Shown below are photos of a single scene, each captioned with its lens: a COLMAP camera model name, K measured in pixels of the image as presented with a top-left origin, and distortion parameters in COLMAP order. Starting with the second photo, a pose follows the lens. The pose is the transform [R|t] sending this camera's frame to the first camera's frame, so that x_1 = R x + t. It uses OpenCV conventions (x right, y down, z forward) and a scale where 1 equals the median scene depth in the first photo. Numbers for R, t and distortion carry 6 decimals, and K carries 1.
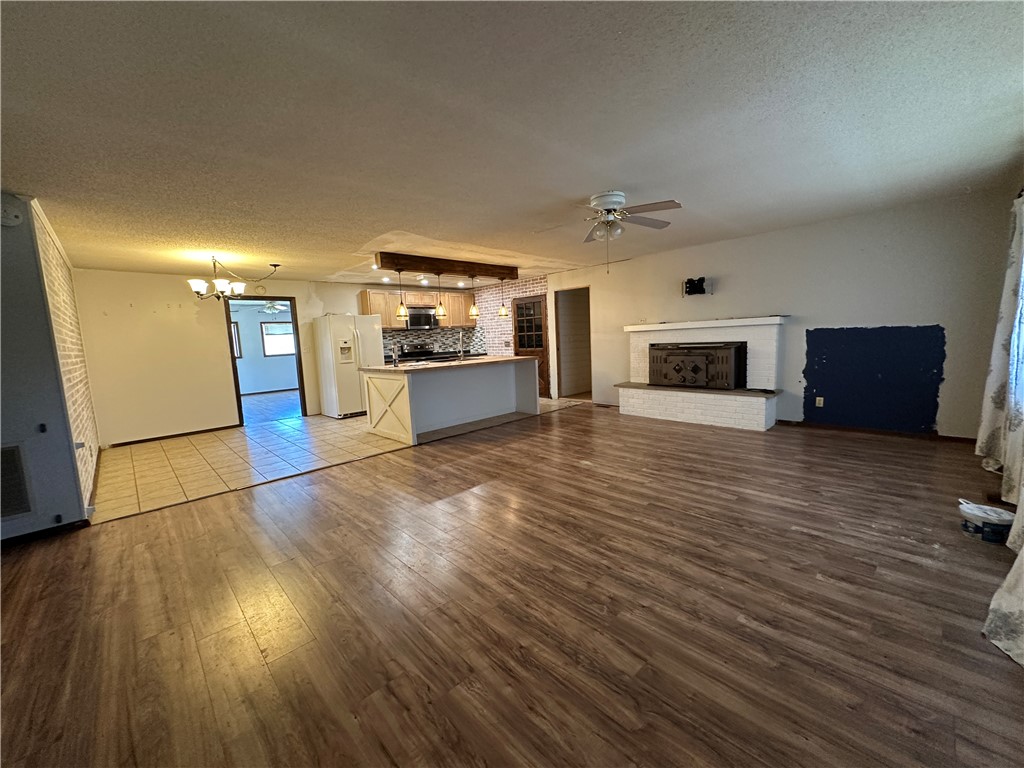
lens RADIAL K [[409.0, 0, 511.1], [0, 409.0, 385.4], [0, 0, 1]] dist [-0.001423, 0.000708]
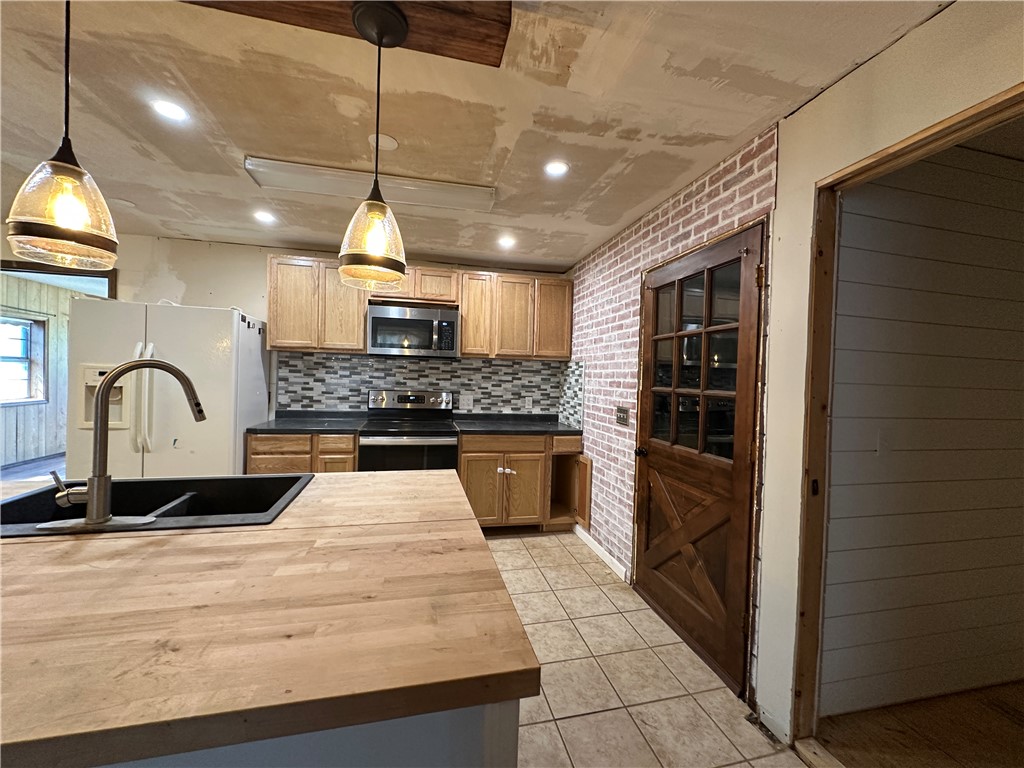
lens RADIAL K [[409.0, 0, 512.4], [0, 409.0, 385.1], [0, 0, 1]] dist [-0.001423, 0.000708]
pose [[0.857212, 0.083787, -0.508102, 0.077421], [-0.130544, 0.989802, -0.057018, -0.095463], [0.498143, 0.115206, 0.859408, 0.678059]]
